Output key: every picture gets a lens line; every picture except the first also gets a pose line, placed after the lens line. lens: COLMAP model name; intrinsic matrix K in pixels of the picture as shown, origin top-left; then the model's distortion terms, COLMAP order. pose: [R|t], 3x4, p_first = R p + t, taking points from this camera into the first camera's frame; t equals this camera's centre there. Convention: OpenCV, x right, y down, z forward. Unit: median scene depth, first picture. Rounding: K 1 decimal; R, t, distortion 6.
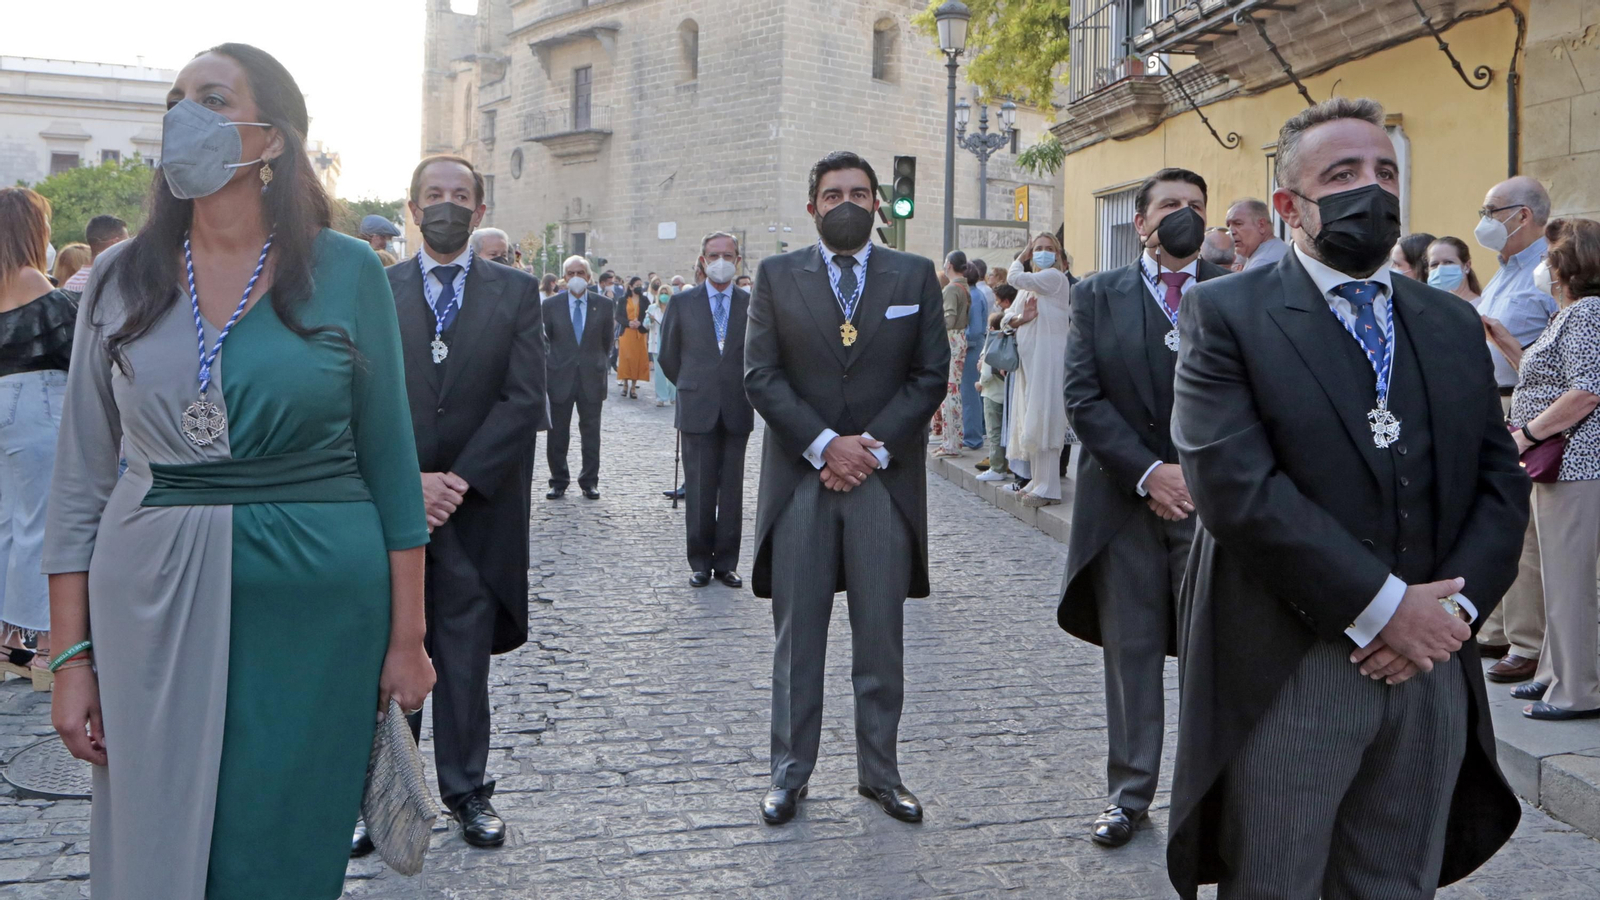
lens RADIAL K [[1383.8, 0, 838.5], [0, 1383.8, 360.8], [0, 0, 1]] dist [-0.121825, 0.063090]
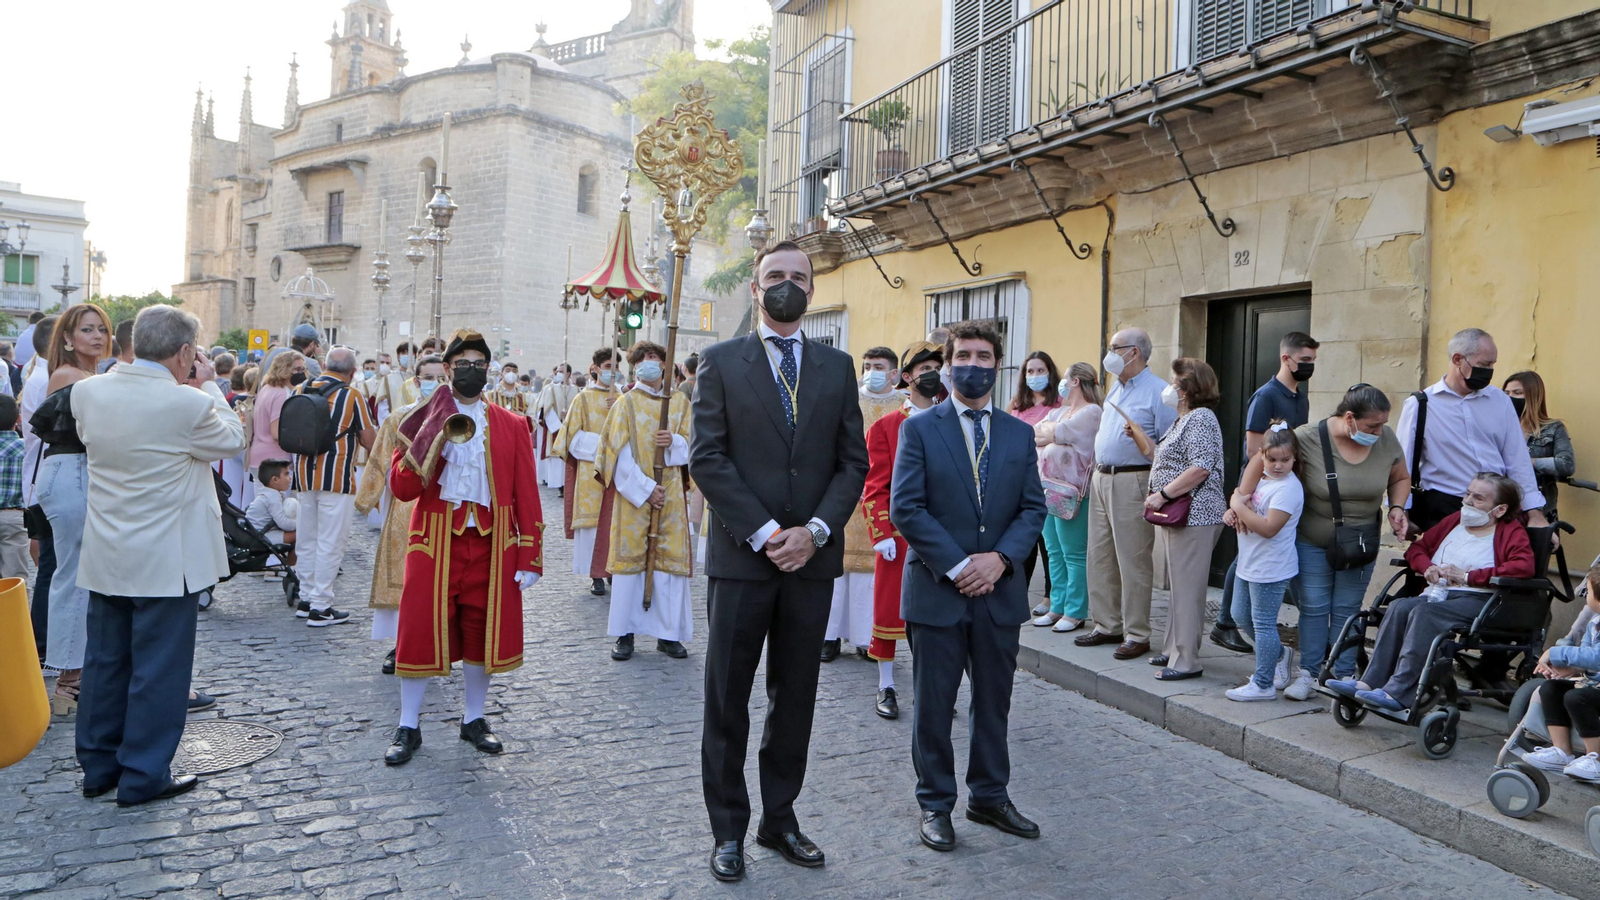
lens RADIAL K [[1087.6, 0, 795.7], [0, 1087.6, 432.0], [0, 0, 1]] dist [-0.128748, 0.070833]
pose [[0.971045, 0.008322, 0.238753, -0.058755], [-0.007645, 0.999964, -0.003762, -0.003145], [-0.238775, 0.001828, 0.971073, -0.036853]]
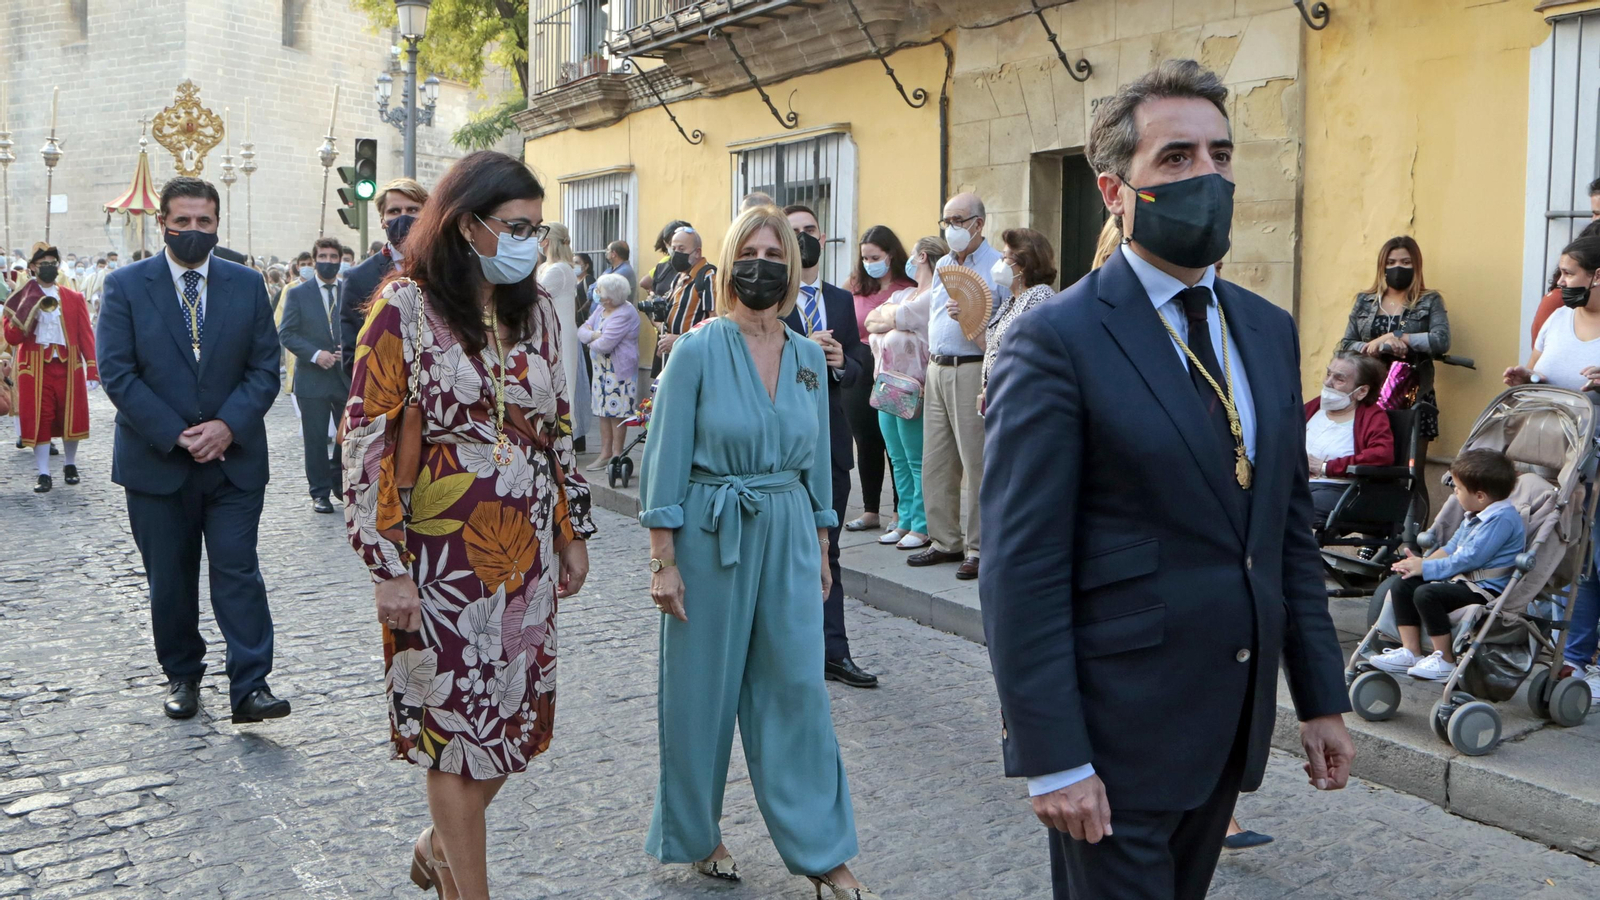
lens RADIAL K [[1396.9, 0, 754.1], [0, 1396.9, 397.9], [0, 0, 1]] dist [-0.133573, 0.089342]
pose [[0.933748, -0.036494, 0.356065, -0.064259], [0.019951, 0.998549, 0.050024, -0.002764], [-0.357374, -0.039606, 0.933121, -0.070680]]
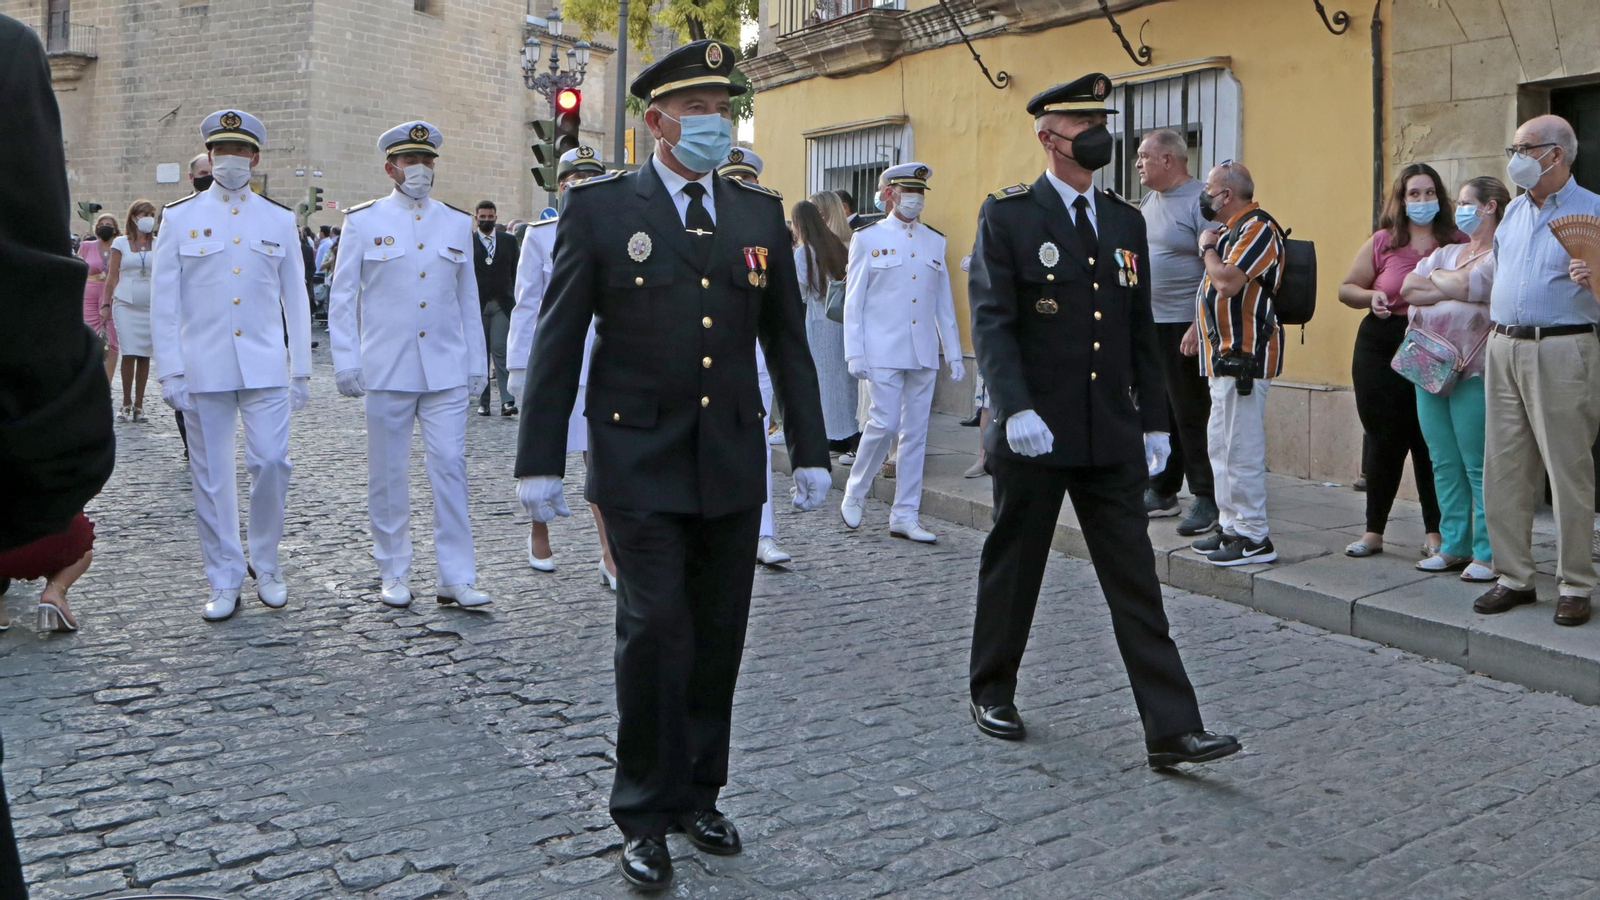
lens RADIAL K [[1439.2, 0, 901.1], [0, 1439.2, 267.8], [0, 0, 1]] dist [-0.139842, 0.090787]
pose [[0.925213, -0.001520, 0.379445, -0.123998], [0.014951, 0.999362, -0.032450, 0.001195], [-0.379153, 0.035696, 0.924645, 0.081939]]
